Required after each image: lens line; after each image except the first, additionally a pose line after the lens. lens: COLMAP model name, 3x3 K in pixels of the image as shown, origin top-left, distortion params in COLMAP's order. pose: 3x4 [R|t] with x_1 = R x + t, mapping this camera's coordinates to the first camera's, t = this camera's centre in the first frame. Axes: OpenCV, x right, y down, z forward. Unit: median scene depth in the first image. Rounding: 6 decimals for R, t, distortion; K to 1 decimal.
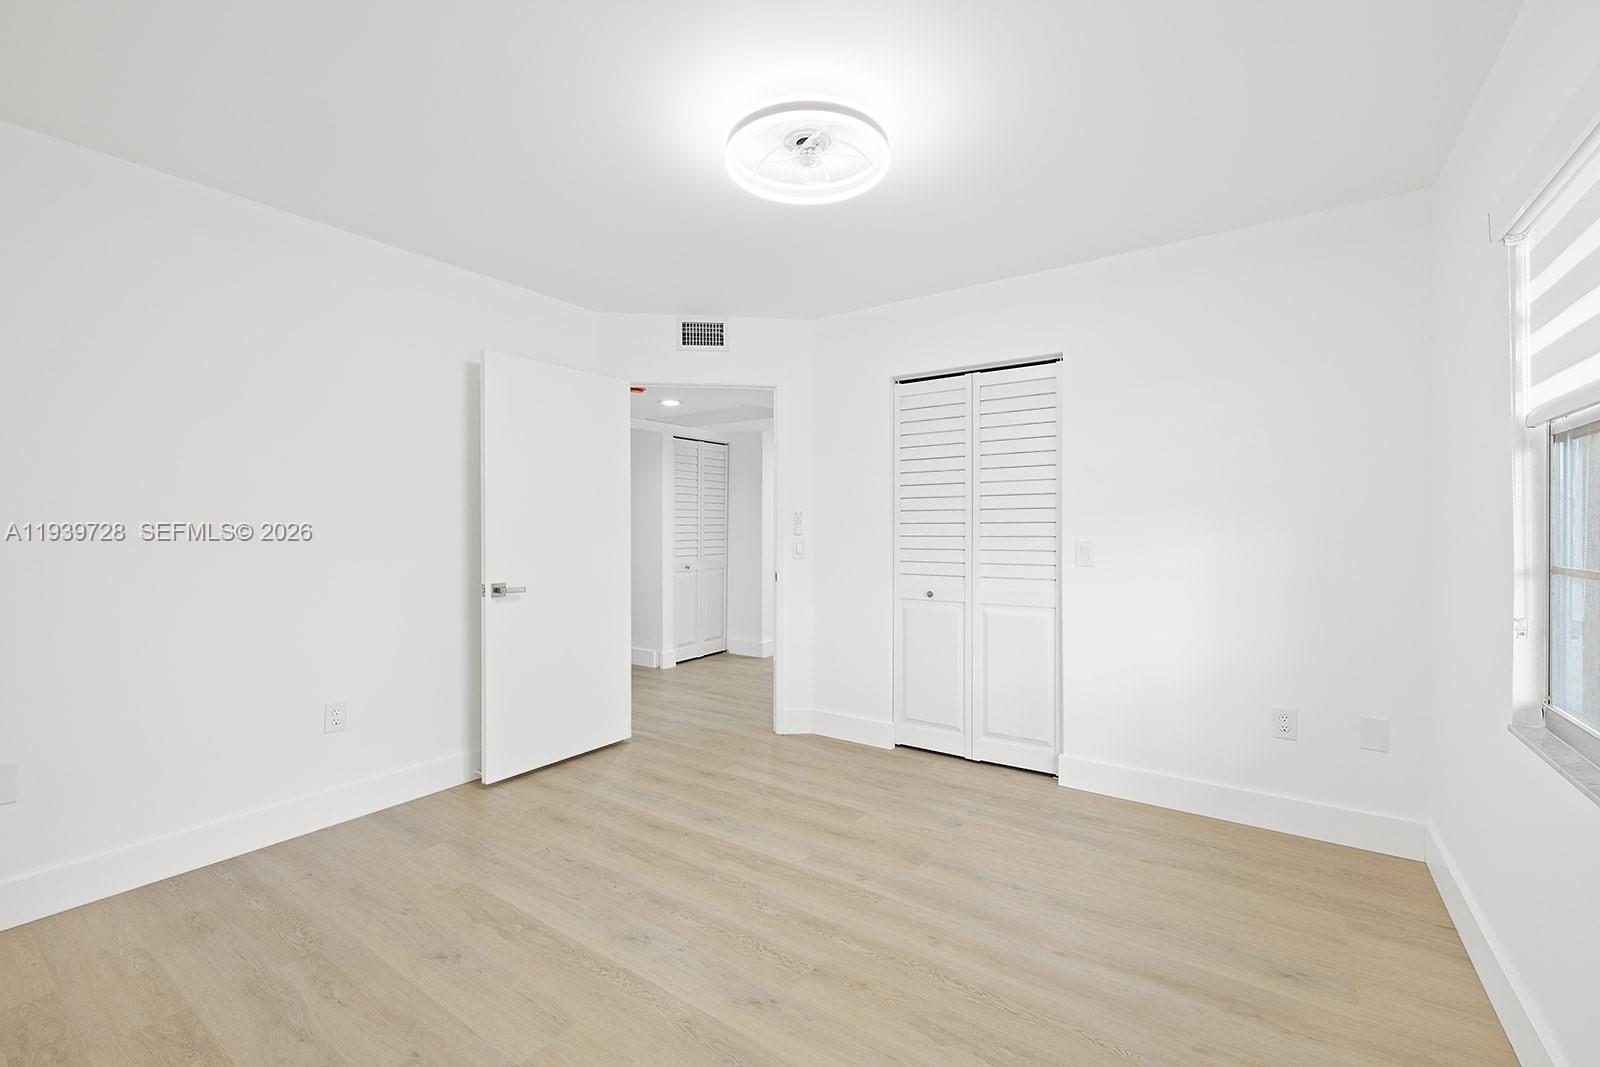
lens RADIAL K [[672.9, 0, 798.9], [0, 672.9, 524.0], [0, 0, 1]] dist [-0.001496, 0.000105]
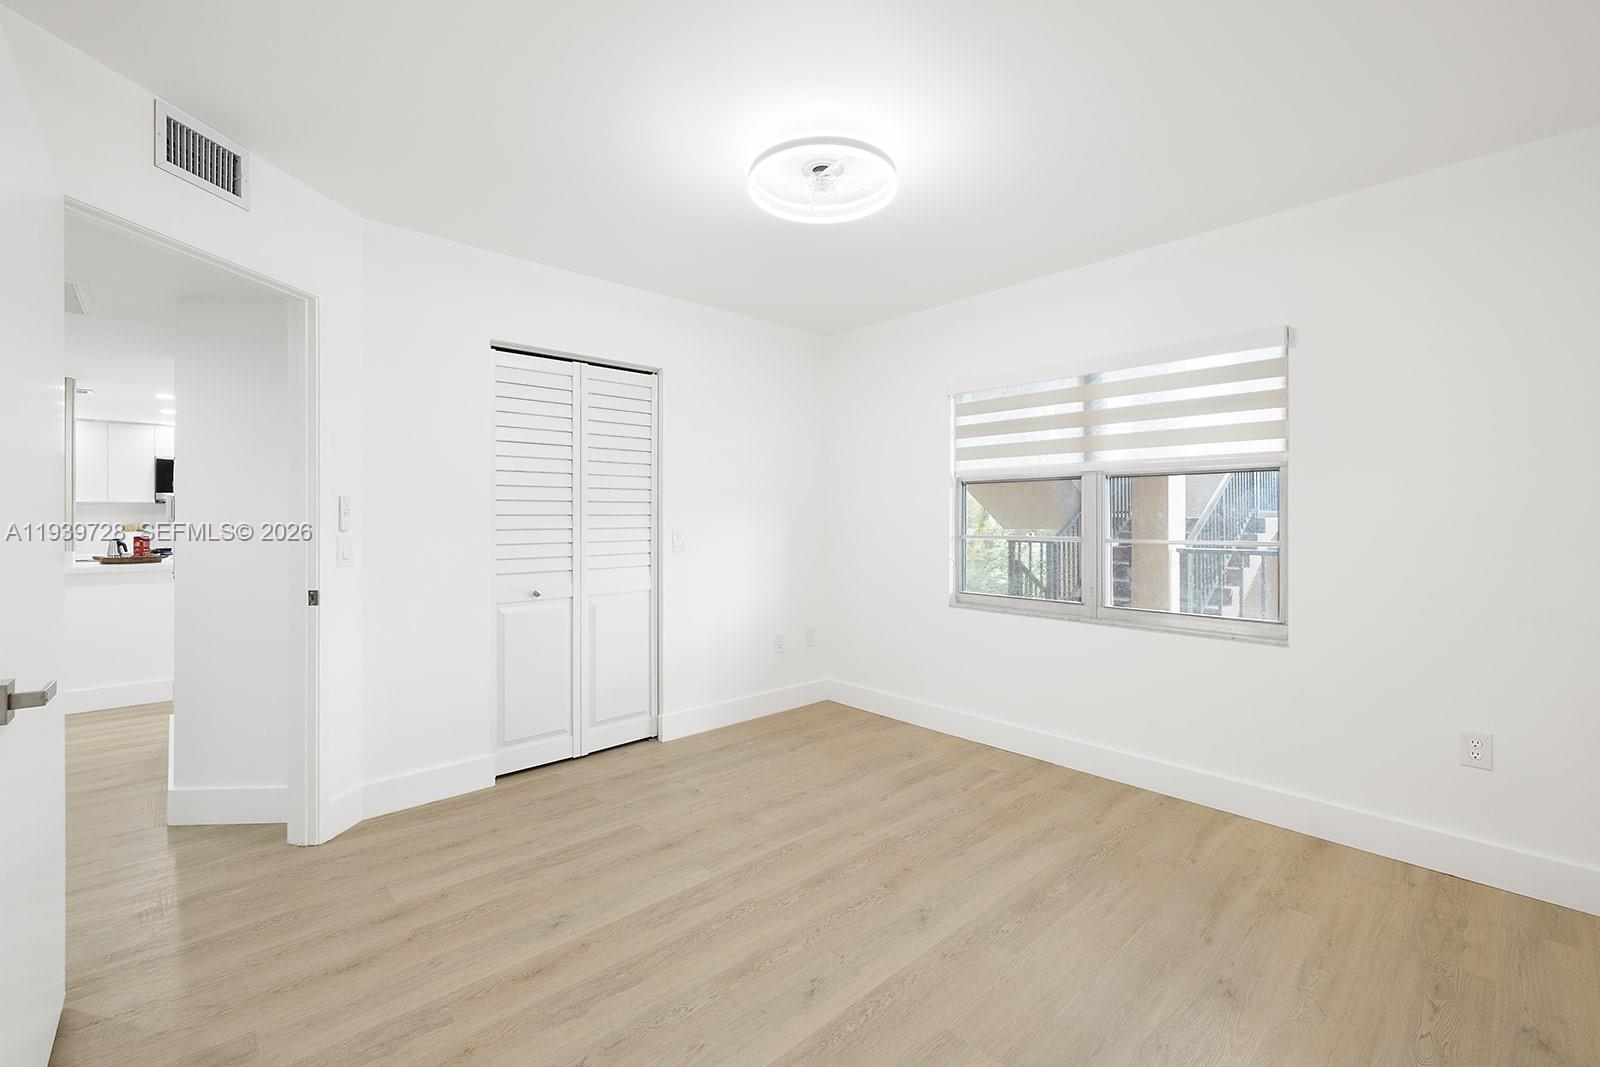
lens RADIAL K [[672.9, 0, 798.9], [0, 672.9, 524.0], [0, 0, 1]] dist [-0.001496, 0.000105]
pose [[0.213025, -0.007443, 0.977018, -0.886393], [-0.004817, 0.999951, 0.008668, 0.000924], [-0.977035, -0.006553, 0.212979, 0.672398]]
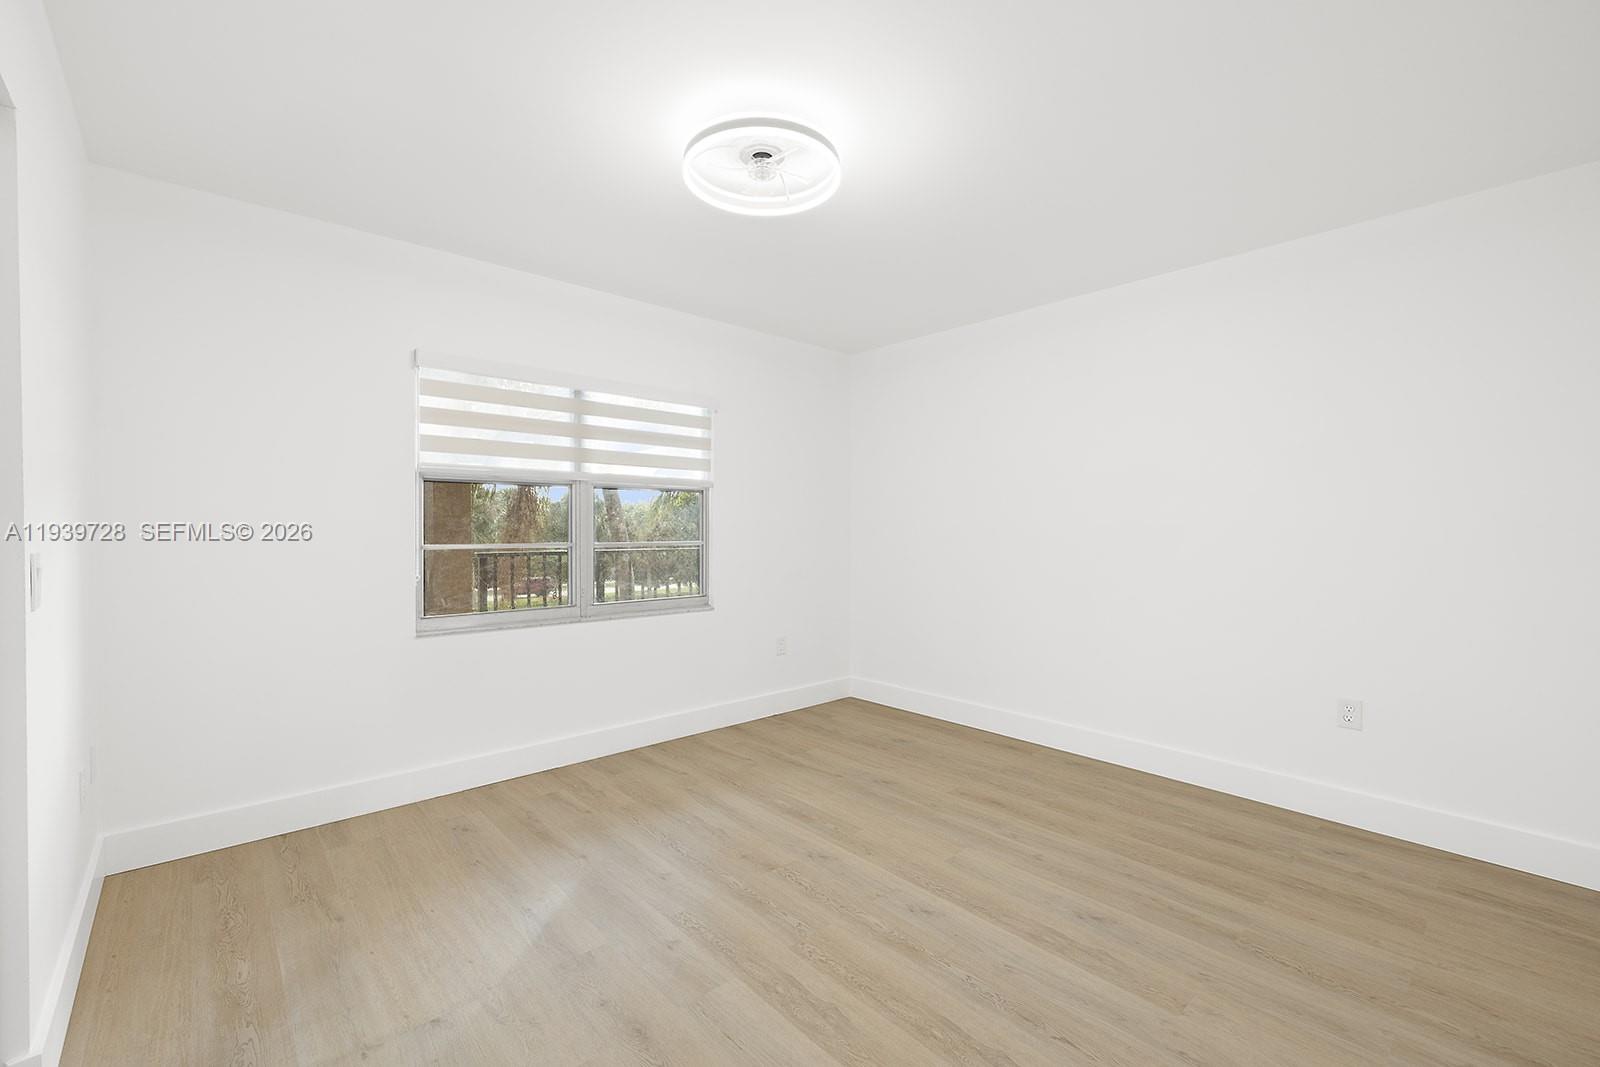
lens RADIAL K [[665.6, 0, 800.0], [0, 665.6, 533.5], [0, 0, 1]] dist [-0.001457, -0.000285]
pose [[-0.973784, -0.004477, 0.227429, -0.235148], [-0.003277, 0.999979, 0.005654, 0.008539], [-0.227450, 0.004761, -0.973778, 1.667510]]
